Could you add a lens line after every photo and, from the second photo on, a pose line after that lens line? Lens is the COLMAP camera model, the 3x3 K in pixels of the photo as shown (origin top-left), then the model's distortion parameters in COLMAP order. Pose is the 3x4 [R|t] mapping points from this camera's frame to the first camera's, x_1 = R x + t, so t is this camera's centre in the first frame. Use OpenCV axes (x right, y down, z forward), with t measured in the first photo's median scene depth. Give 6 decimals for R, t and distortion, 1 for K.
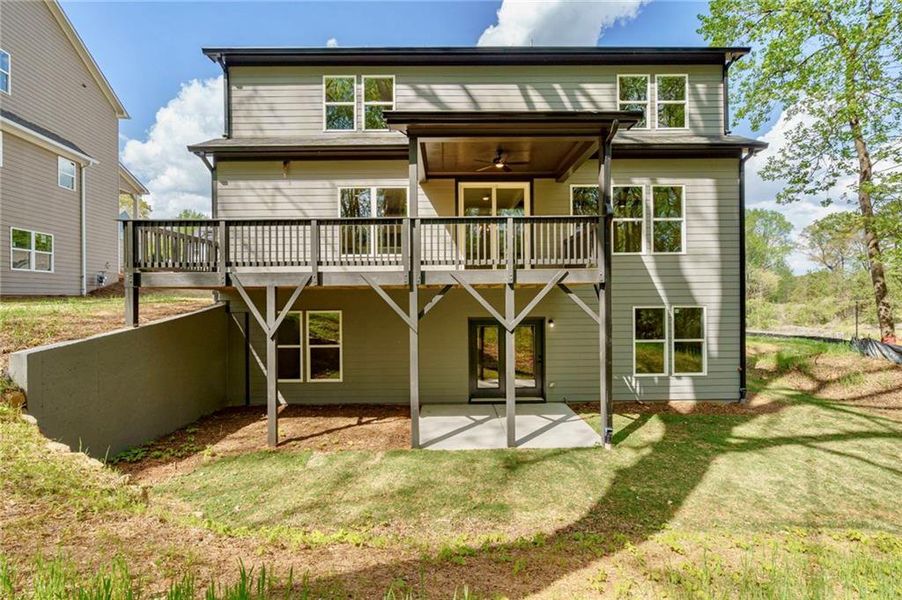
lens RADIAL K [[414.5, 0, 451.0], [0, 414.5, 300.0], [0, 0, 1]] dist [-0.004644, 0.000668]
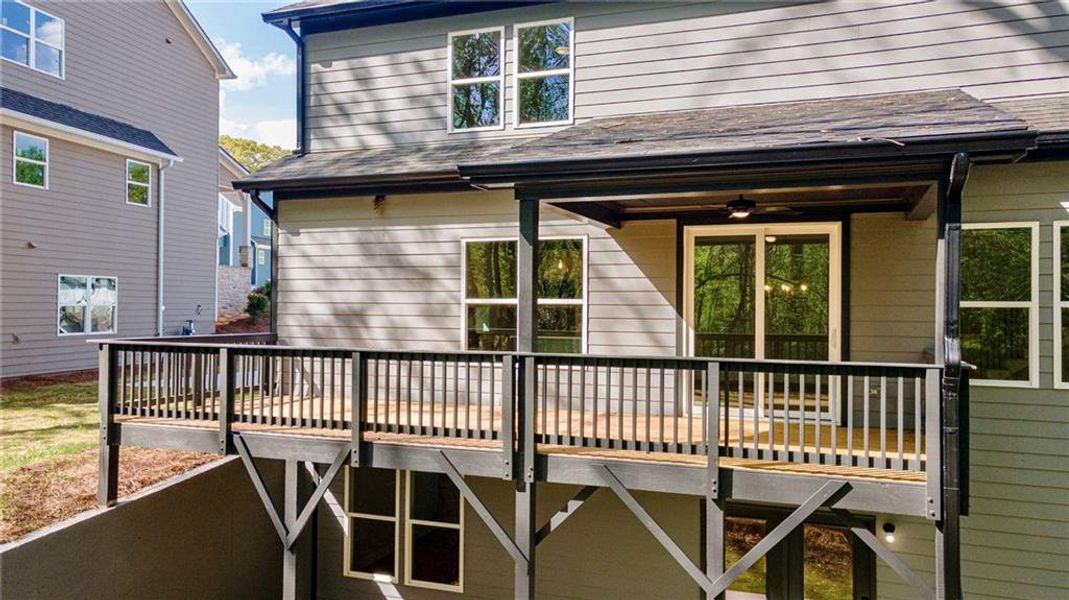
lens RADIAL K [[797.0, 0, 534.5], [0, 797.0, 300.0], [0, 0, 1]] dist [0.057420, 0.001238]
pose [[0.927520, 0.022978, -0.373067, 0.211061], [-0.028000, 0.999576, -0.008048, -0.183395], [0.372723, 0.017911, 0.927770, 0.054891]]
